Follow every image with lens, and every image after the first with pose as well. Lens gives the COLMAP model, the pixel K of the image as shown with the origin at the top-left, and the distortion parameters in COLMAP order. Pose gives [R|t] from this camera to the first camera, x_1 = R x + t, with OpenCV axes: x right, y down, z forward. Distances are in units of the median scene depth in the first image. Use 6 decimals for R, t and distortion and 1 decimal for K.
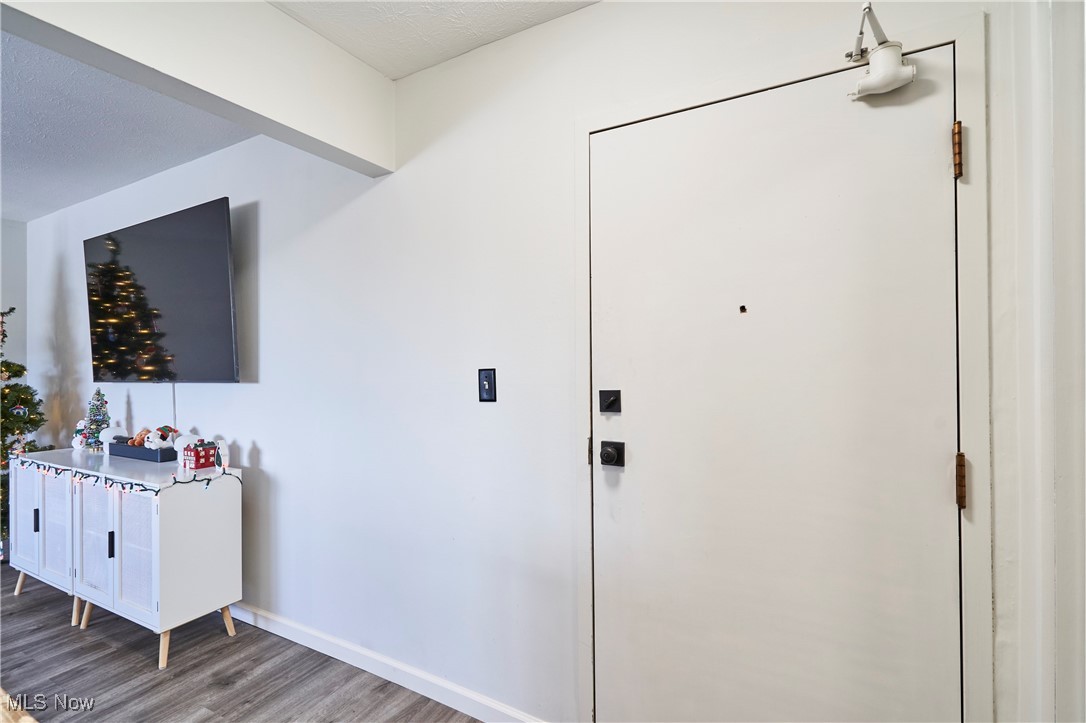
lens RADIAL K [[507.0, 0, 542.4], [0, 507.0, 362.5], [0, 0, 1]] dist [-0.000280, 0.000133]
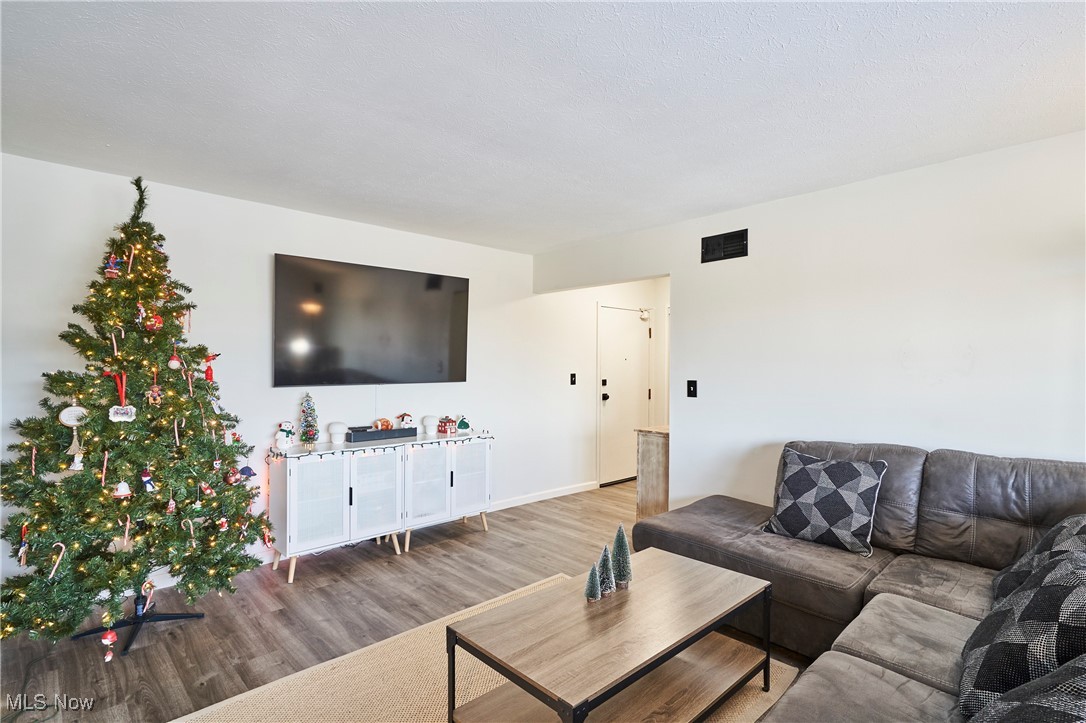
lens RADIAL K [[535.9, 0, 543.1], [0, 535.9, 364.2], [0, 0, 1]] dist [-0.000087, -0.000007]
pose [[0.305980, 0.018742, 0.951853, -3.005306], [-0.007484, 0.999823, -0.017281, 0.012258], [-0.952009, -0.001836, 0.306066, 0.203822]]
